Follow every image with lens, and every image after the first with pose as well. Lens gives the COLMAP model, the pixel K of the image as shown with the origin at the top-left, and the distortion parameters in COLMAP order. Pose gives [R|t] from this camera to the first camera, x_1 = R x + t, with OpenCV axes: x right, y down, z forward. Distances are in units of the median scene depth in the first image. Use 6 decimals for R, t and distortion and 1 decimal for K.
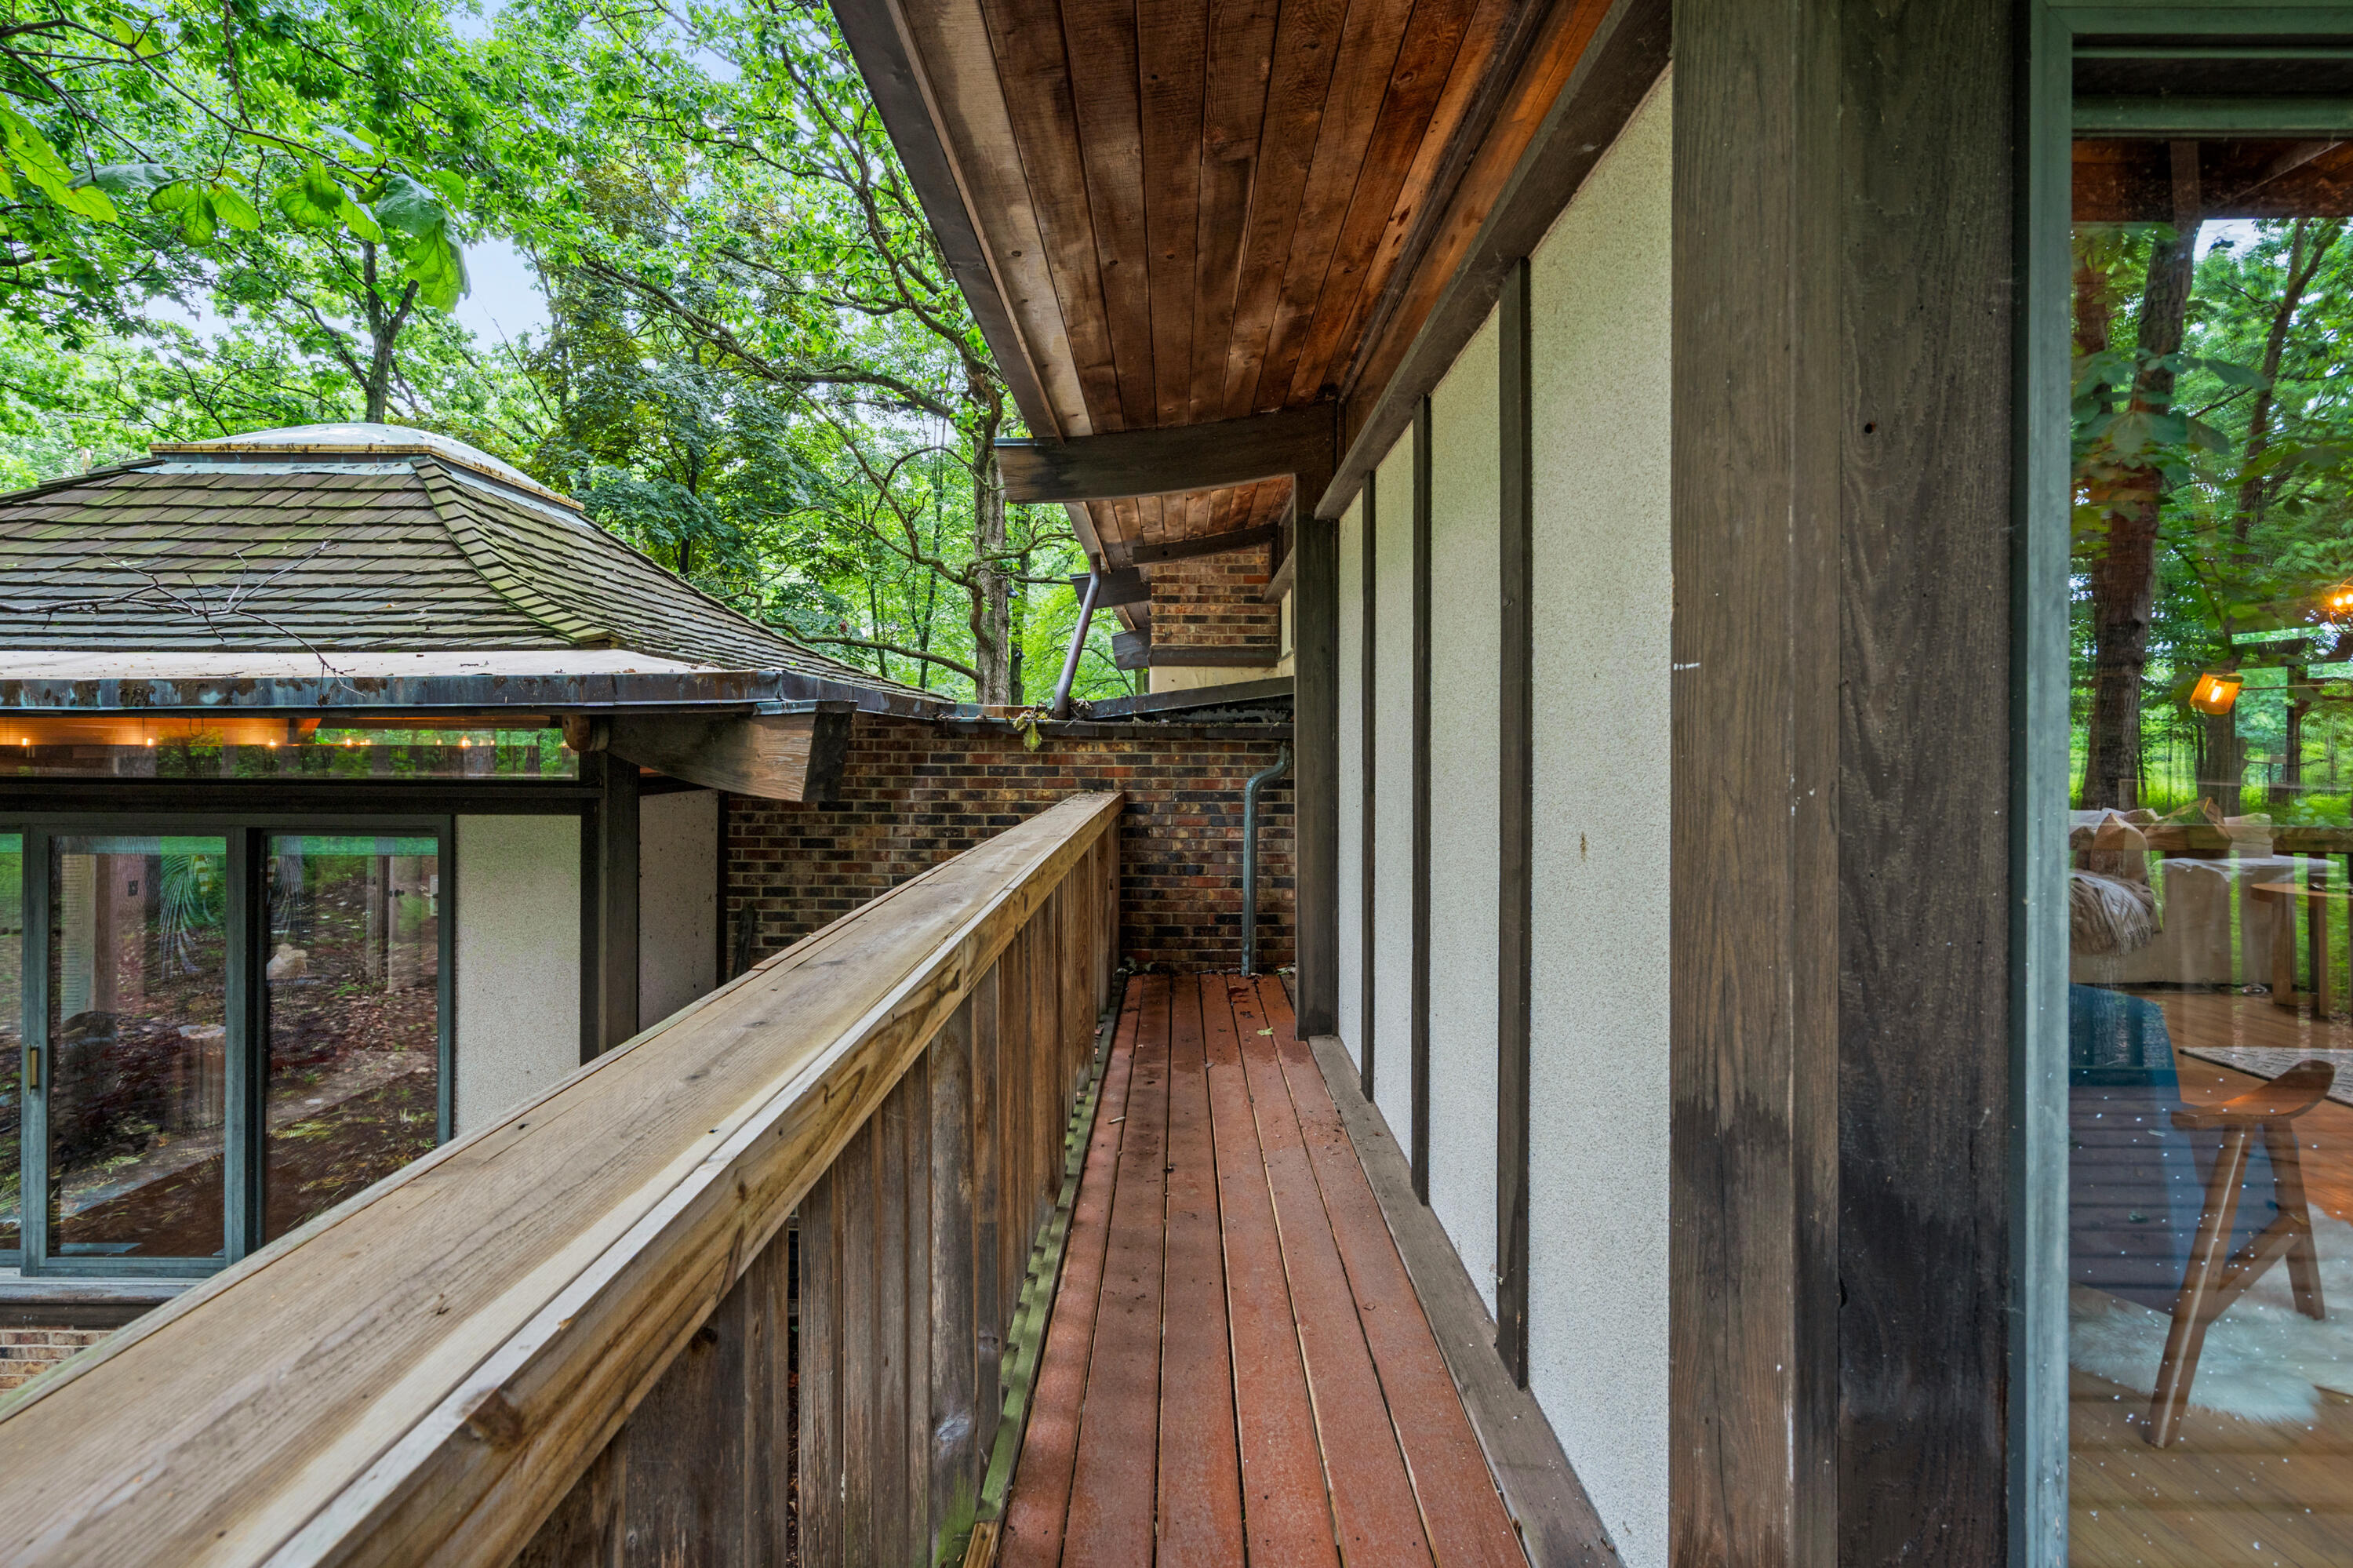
lens RADIAL K [[1093.2, 0, 1175.3], [0, 1093.2, 766.0], [0, 0, 1]] dist [-0.005799, 0.001922]
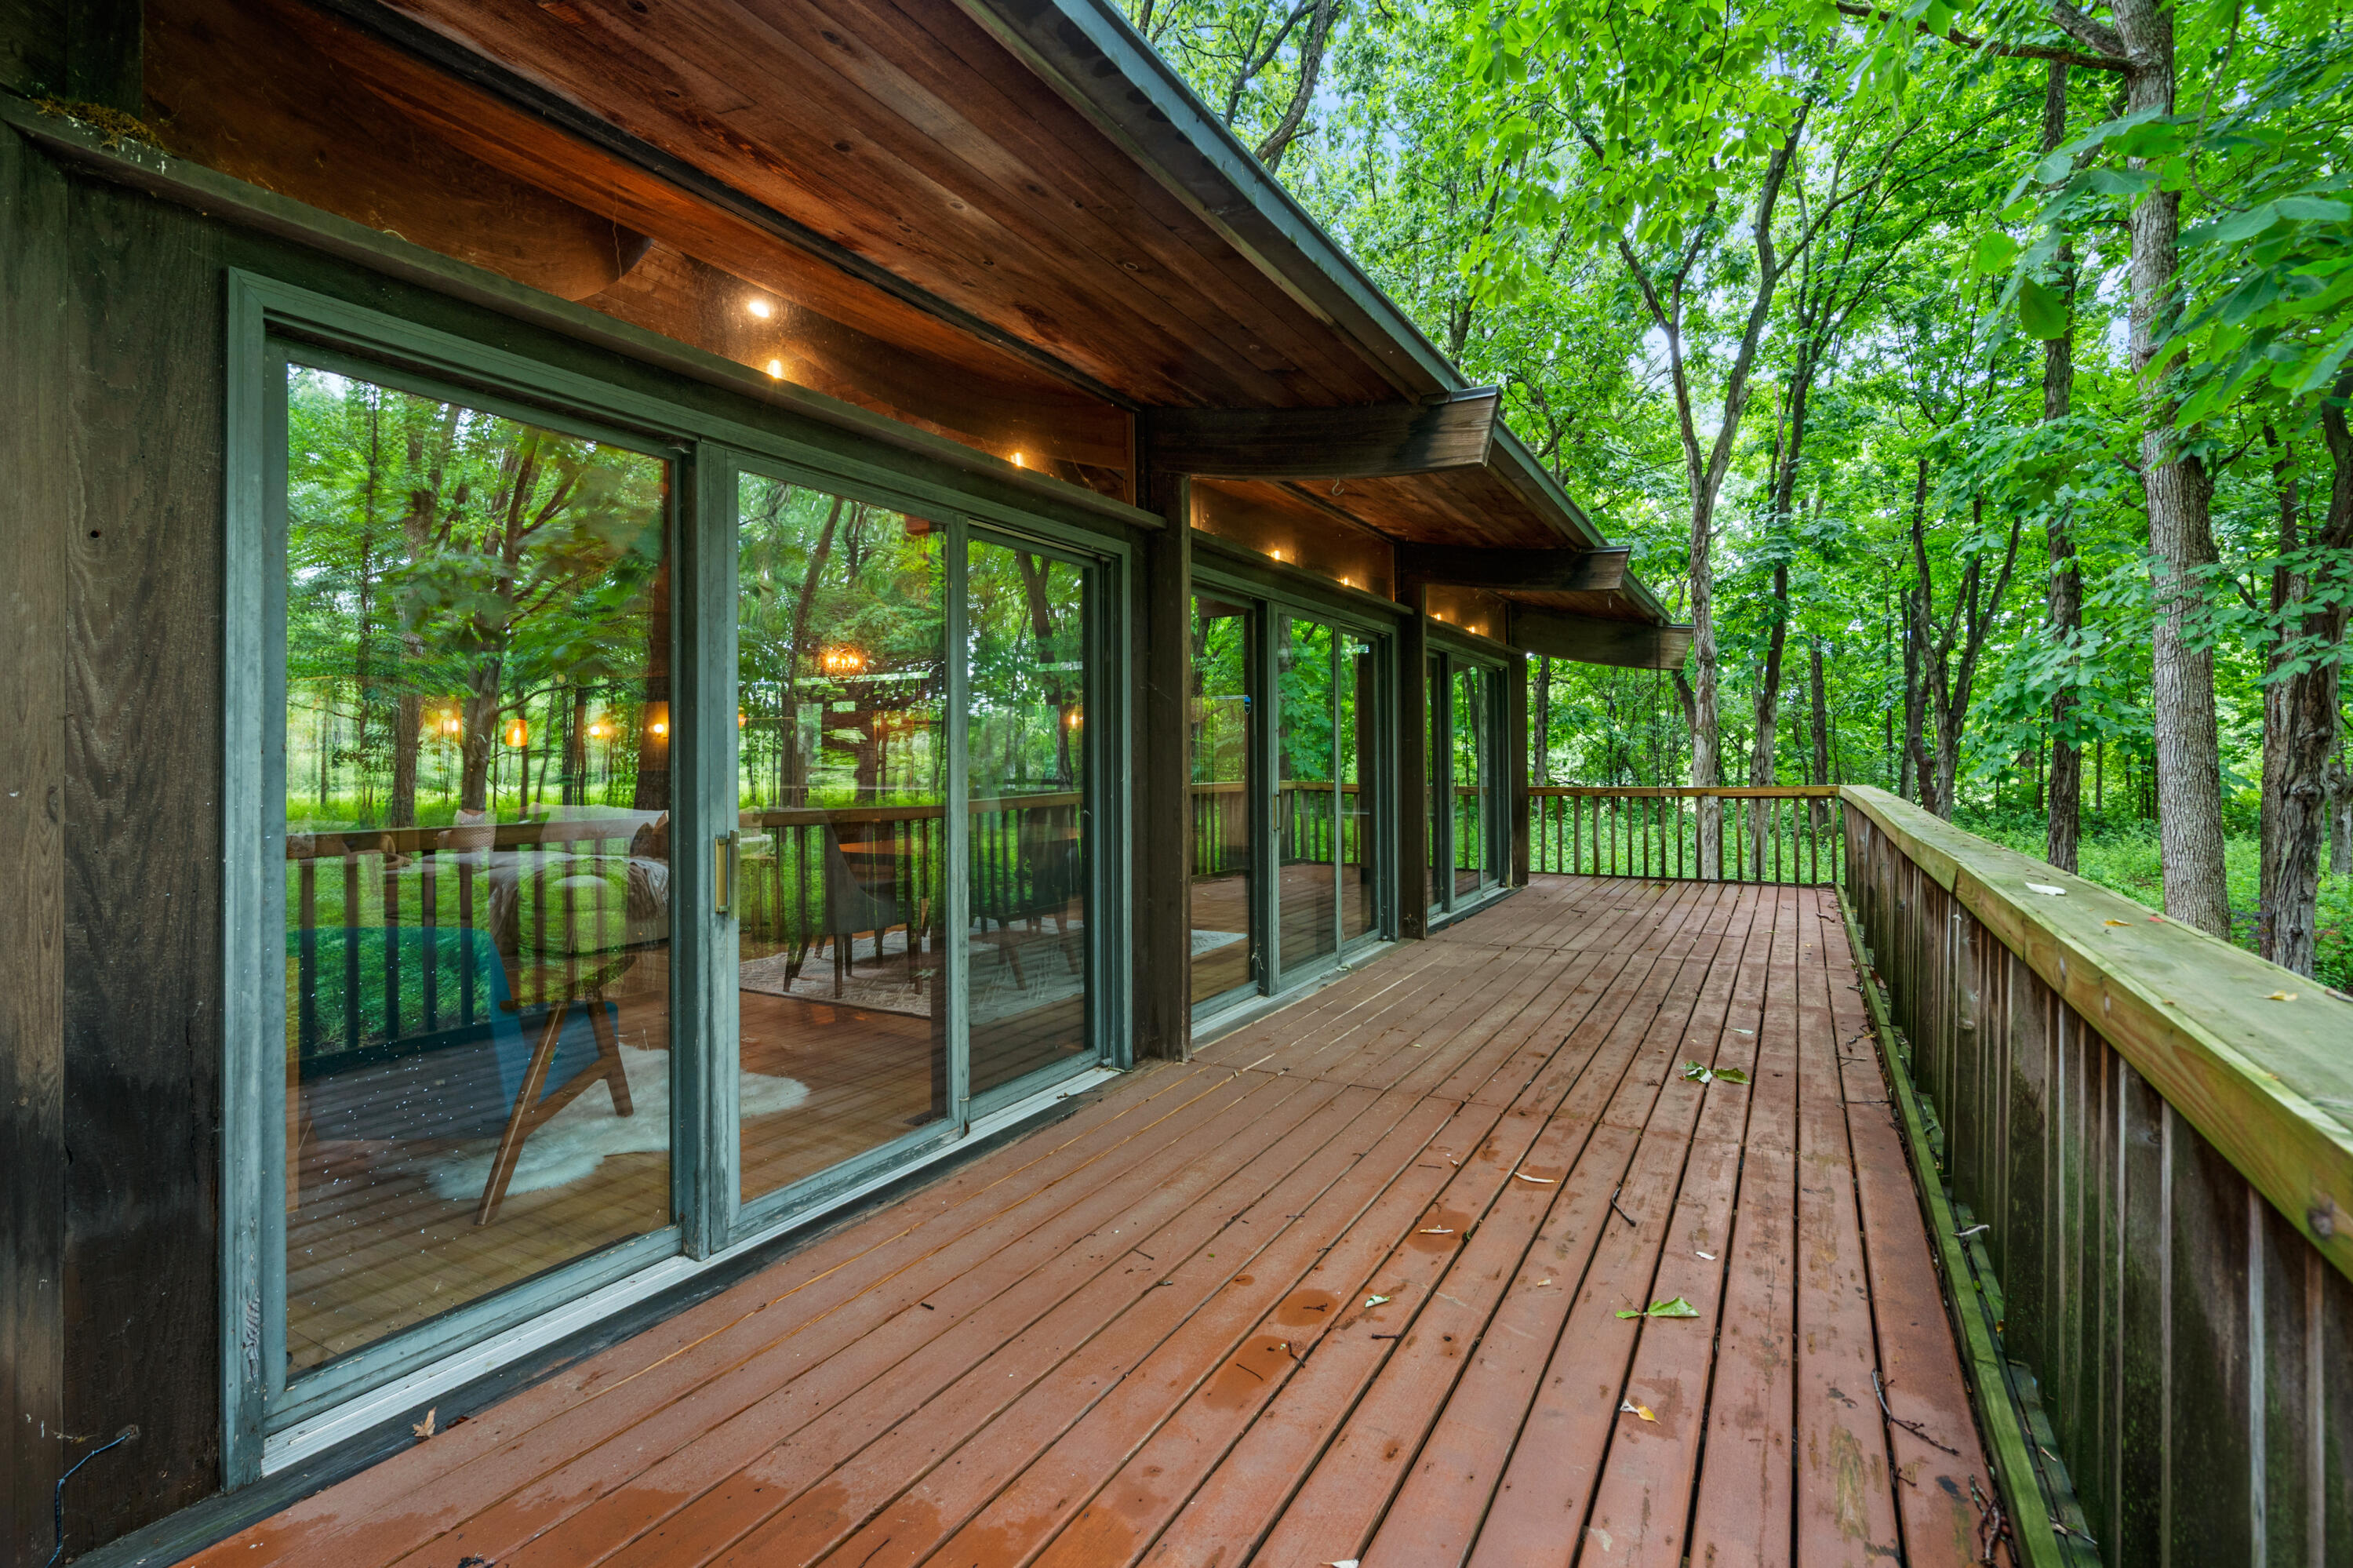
lens RADIAL K [[1093.2, 0, 1188.2], [0, 1093.2, 752.3], [0, 0, 1]] dist [-0.005799, 0.001922]
pose [[0.491714, -0.001680, 0.870755, 0.108328], [0.025593, 0.999594, -0.012523, 0.024966], [-0.870381, 0.028443, 0.491557, -0.914033]]
